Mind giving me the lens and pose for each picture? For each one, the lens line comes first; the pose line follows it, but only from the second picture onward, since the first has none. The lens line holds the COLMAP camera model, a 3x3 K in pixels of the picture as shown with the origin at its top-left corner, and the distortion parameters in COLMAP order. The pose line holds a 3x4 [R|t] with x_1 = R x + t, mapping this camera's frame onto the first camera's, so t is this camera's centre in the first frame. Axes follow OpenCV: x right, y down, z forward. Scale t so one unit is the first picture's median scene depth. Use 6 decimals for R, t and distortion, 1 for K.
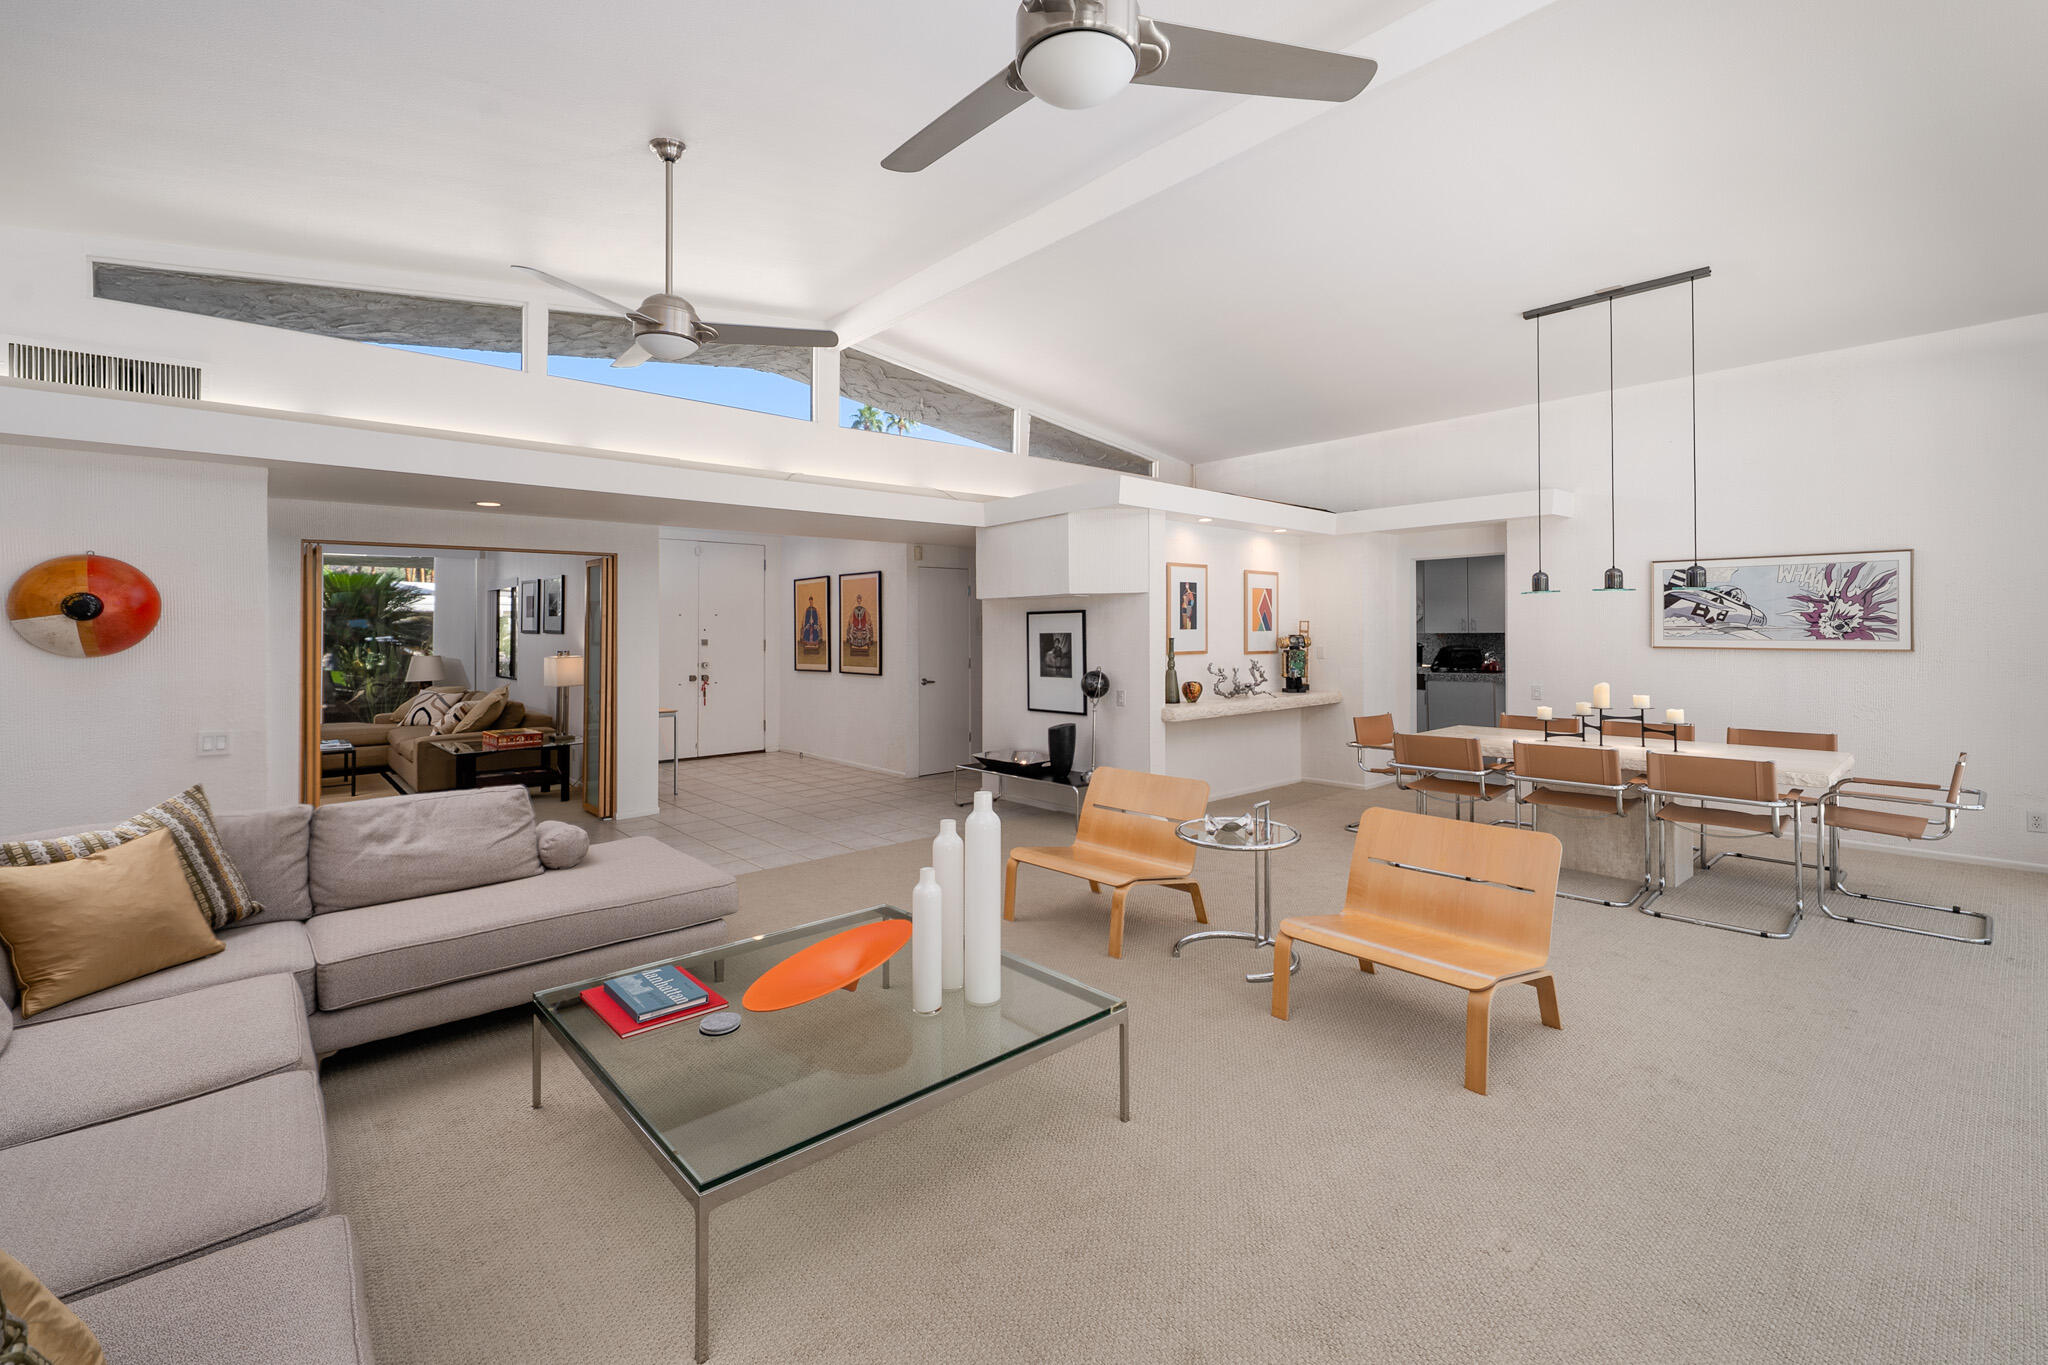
lens RADIAL K [[880.6, 0, 1010.8], [0, 880.6, 628.0], [0, 0, 1]] dist [-0.001783, -0.000081]
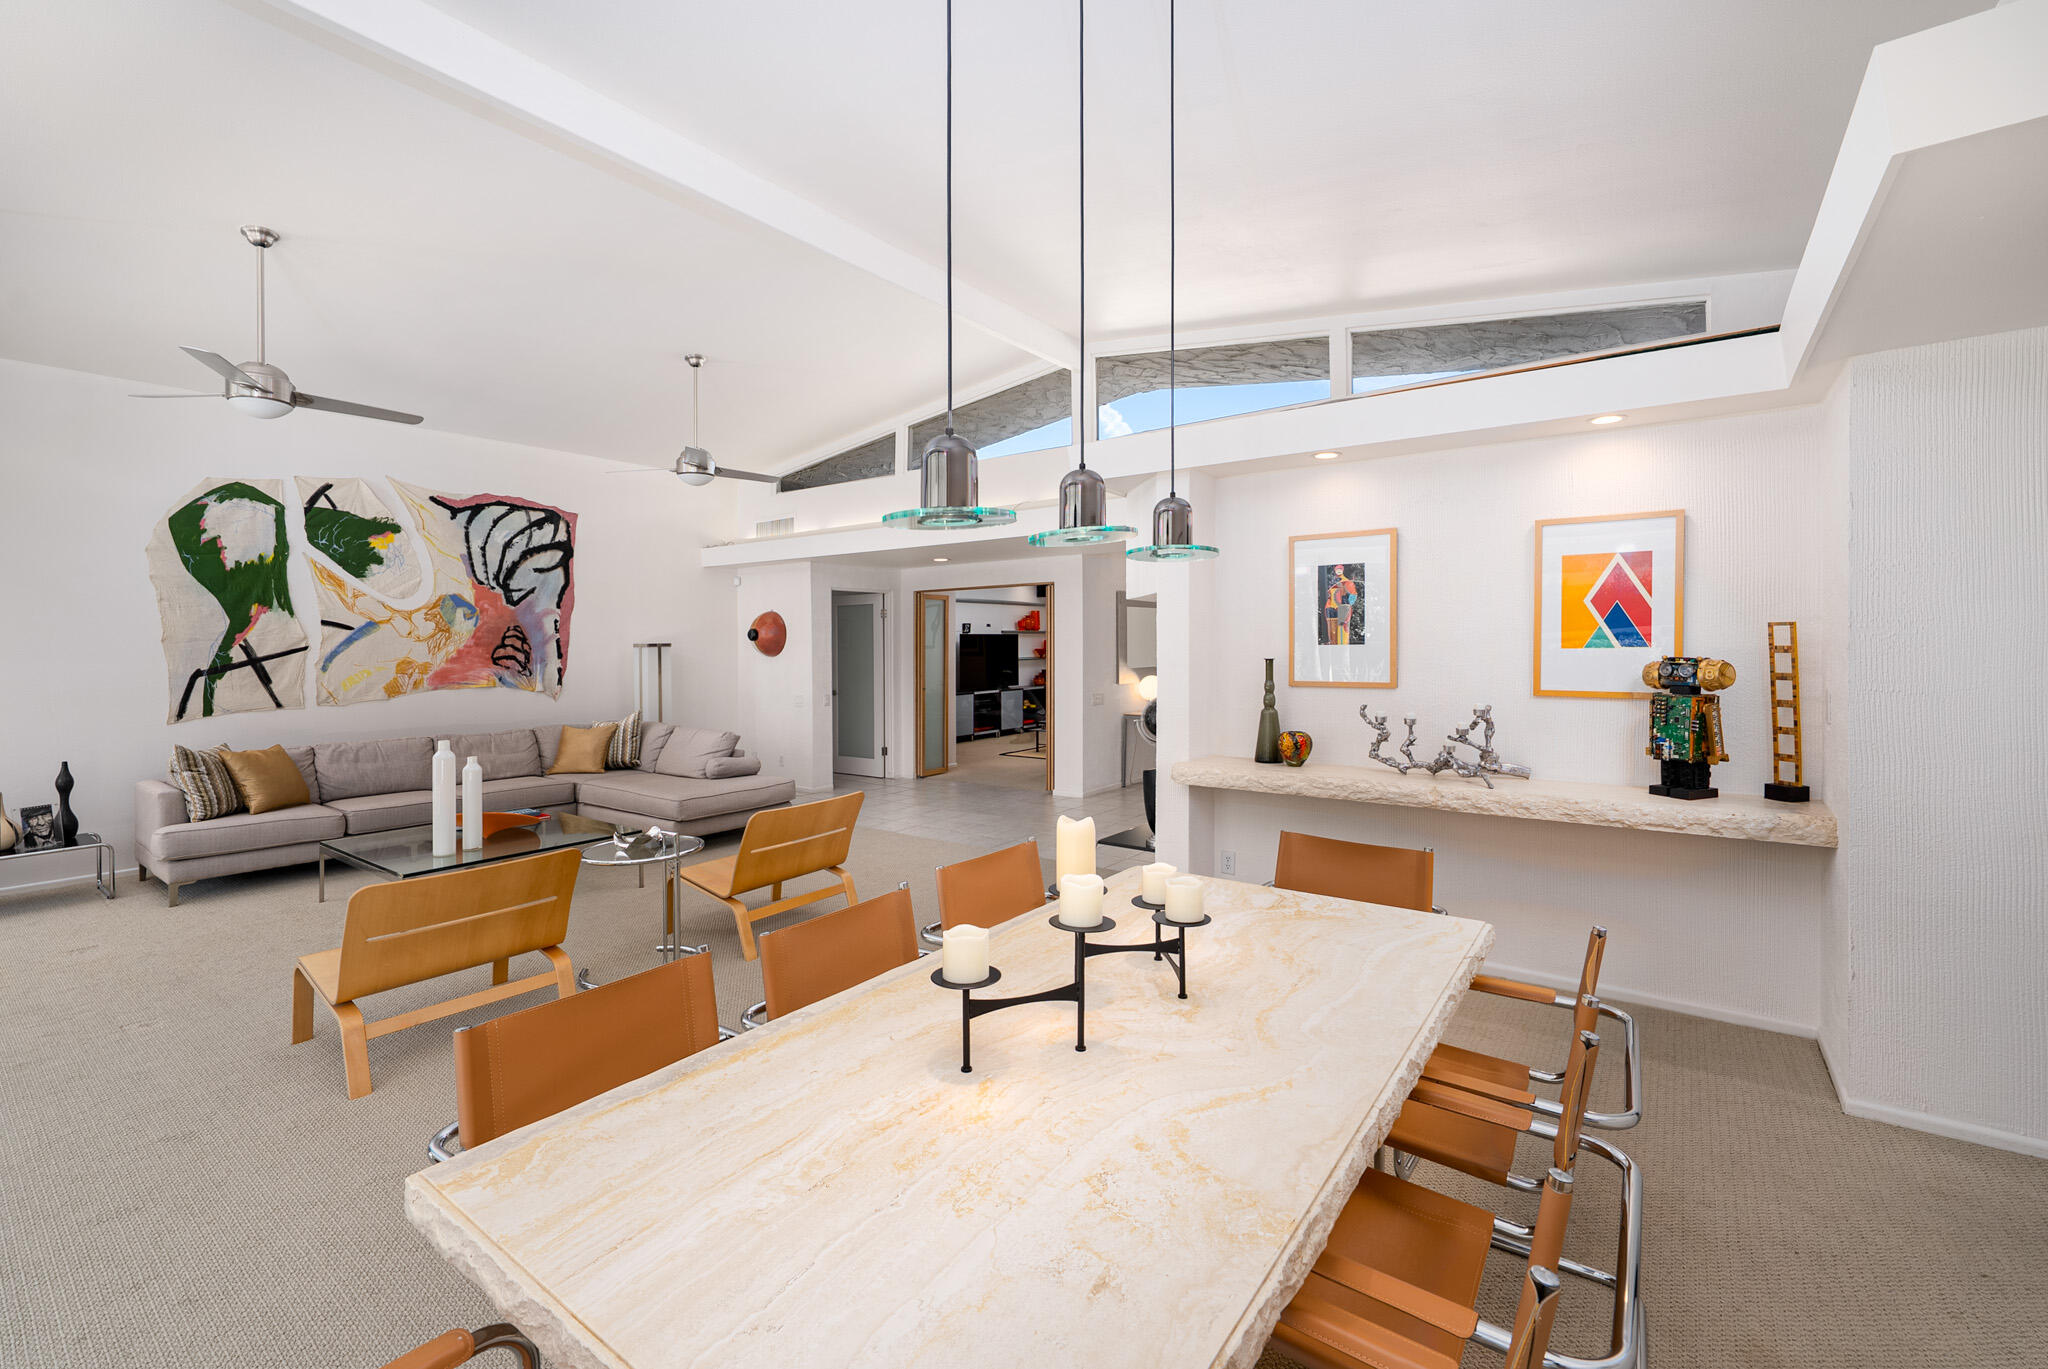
lens RADIAL K [[880.6, 0, 1010.8], [0, 880.6, 630.0], [0, 0, 1]] dist [-0.001783, -0.000081]
pose [[0.191377, -0.010251, -0.981463, 0.766547], [0.011876, 0.999896, -0.008127, -0.006908], [0.981445, -0.010100, 0.191479, 0.710010]]
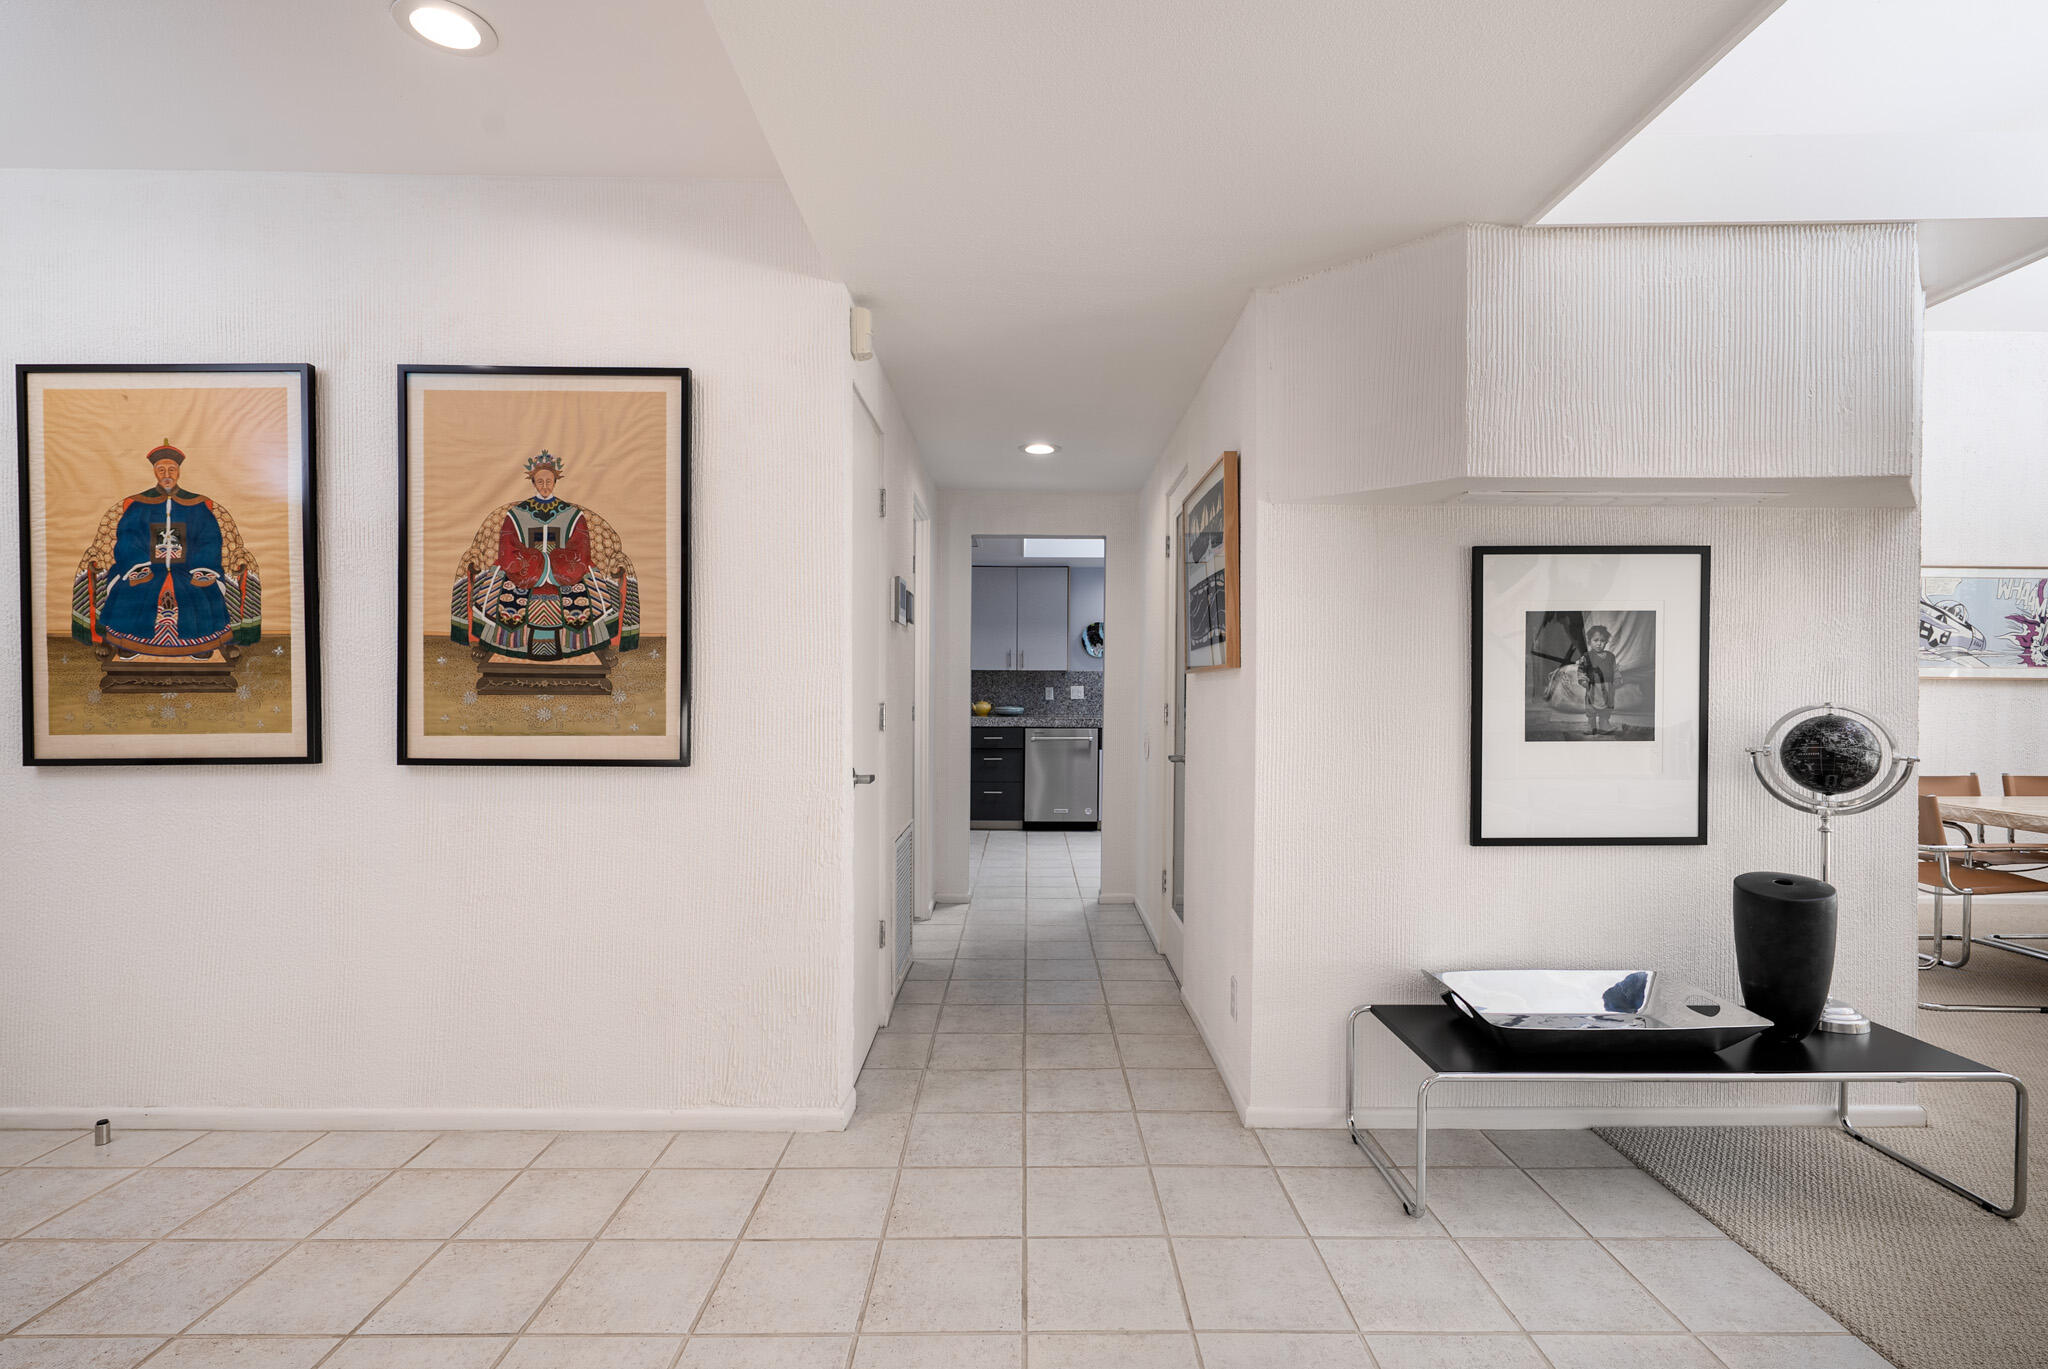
lens RADIAL K [[982.5, 0, 1026.2], [0, 982.5, 699.6], [0, 0, 1]] dist [0.001176, 0.001062]
pose [[0.663054, 0.000658, 0.748571, -0.383981], [-0.008969, 0.999935, 0.007065, 0.039687], [-0.748518, -0.011398, 0.663017, 0.925405]]
